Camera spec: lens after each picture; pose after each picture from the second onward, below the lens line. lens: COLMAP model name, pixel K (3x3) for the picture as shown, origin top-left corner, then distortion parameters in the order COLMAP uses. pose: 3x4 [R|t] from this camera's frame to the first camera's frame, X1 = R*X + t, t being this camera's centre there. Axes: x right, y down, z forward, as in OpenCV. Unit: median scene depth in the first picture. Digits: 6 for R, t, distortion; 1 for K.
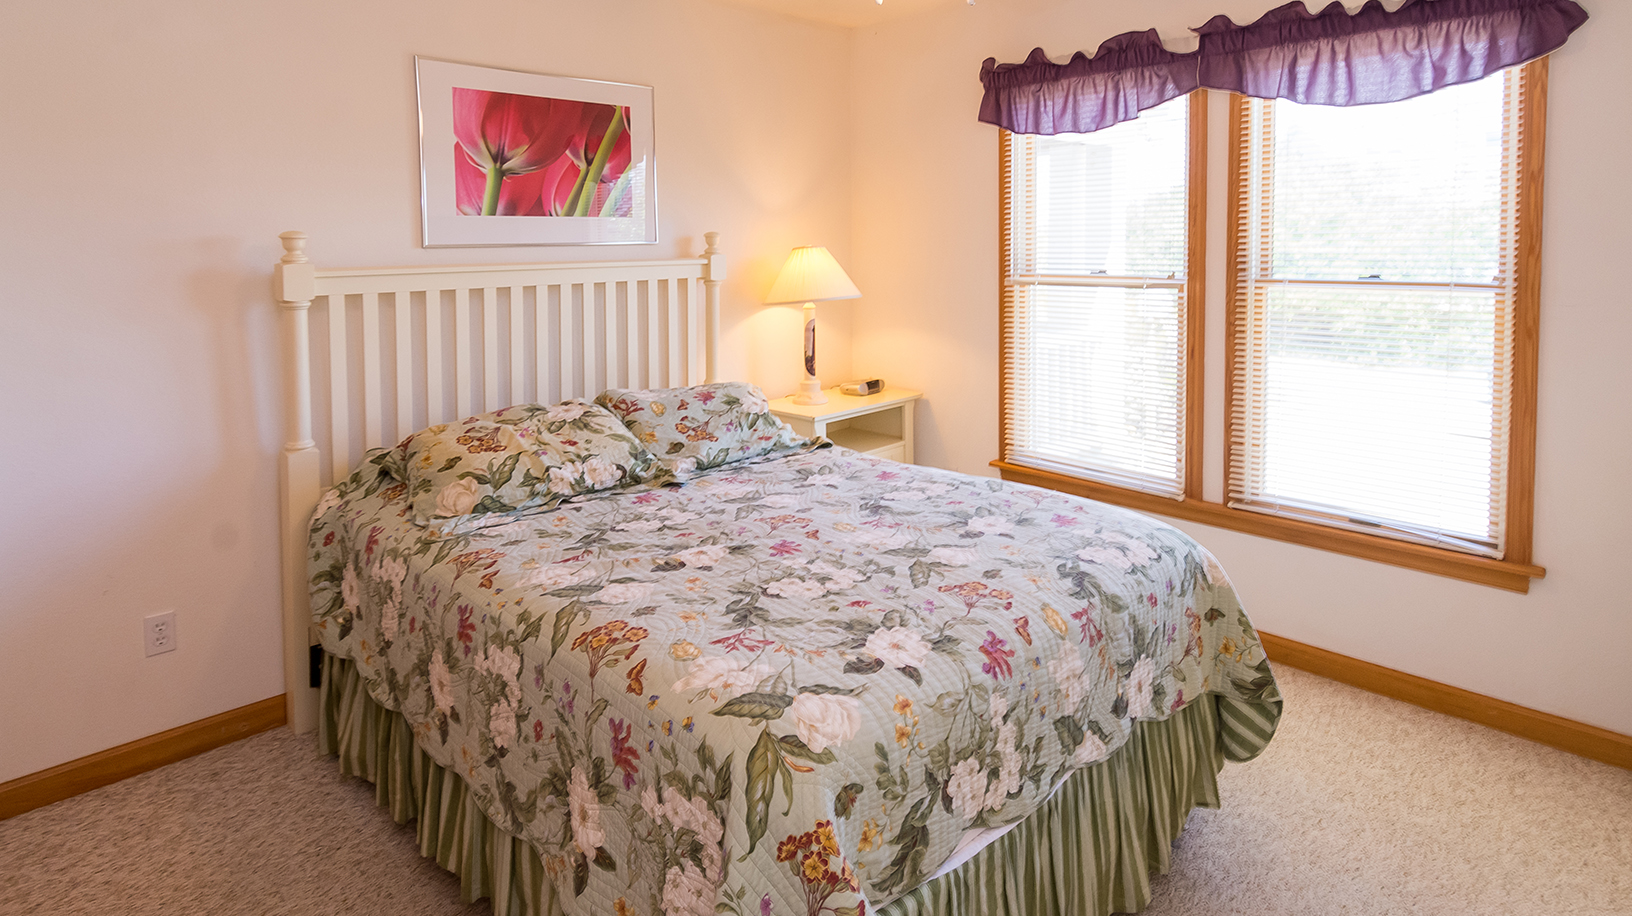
lens RADIAL K [[865.4, 0, 800.7], [0, 865.4, 454.3], [0, 0, 1]] dist [0.000873, 0.000030]
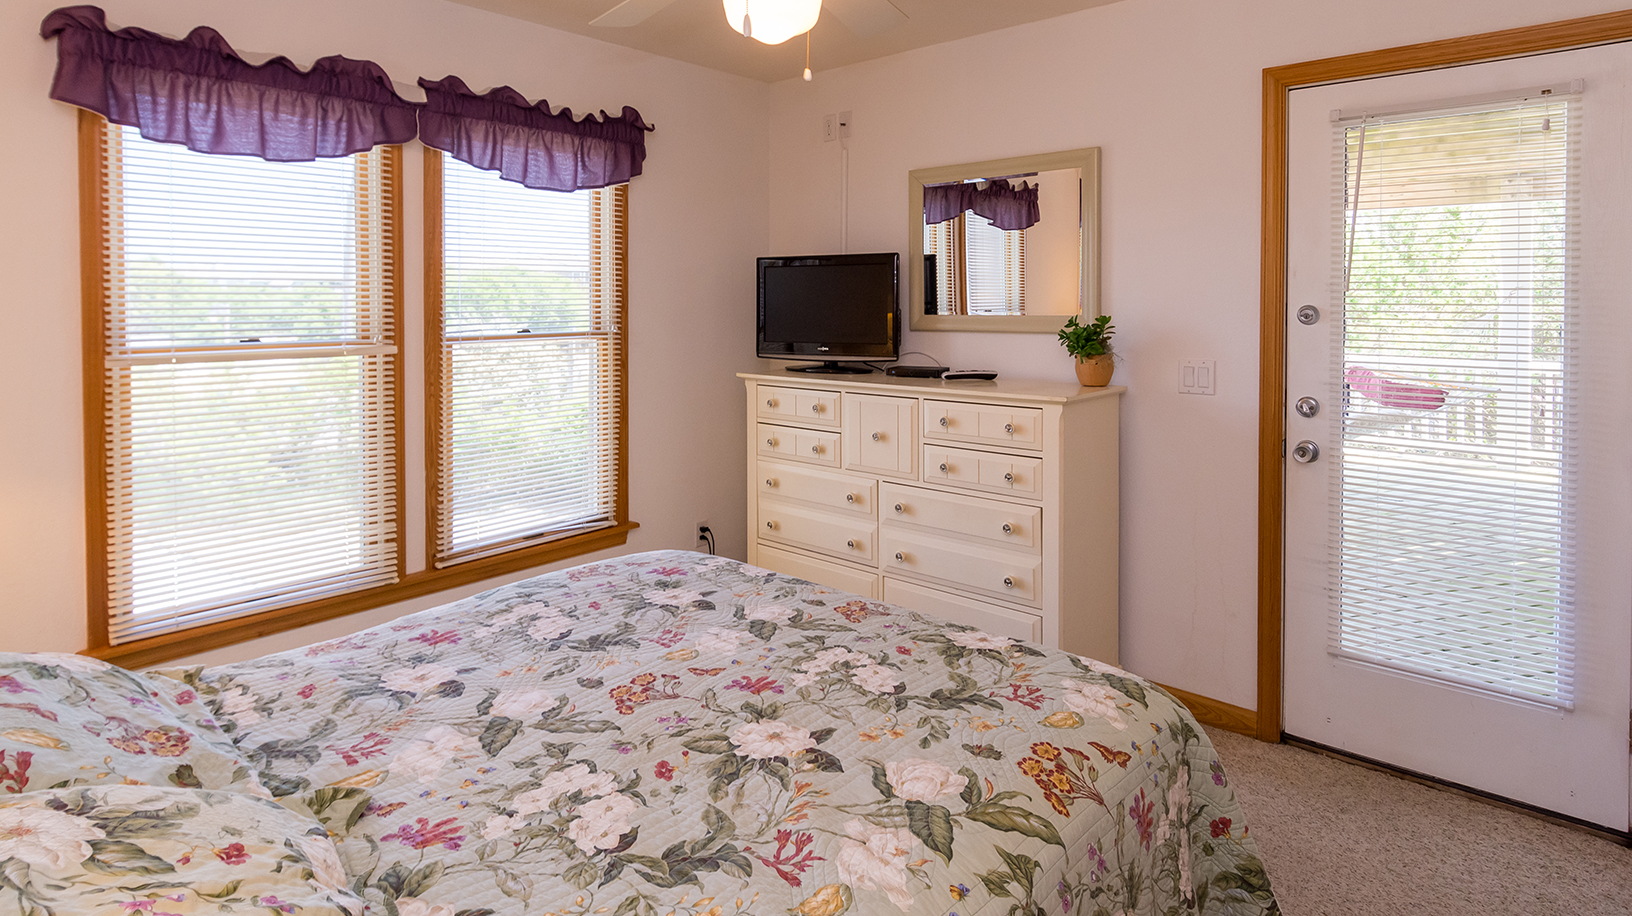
lens RADIAL K [[868.6, 0, 816.0], [0, 868.6, 458.0], [0, 0, 1]] dist [0.000407, -0.000344]
pose [[-0.082089, -0.171707, 0.981722, -0.574111], [0.236627, 0.953521, 0.186561, -0.167433], [-0.968127, 0.247616, -0.037643, 0.702989]]
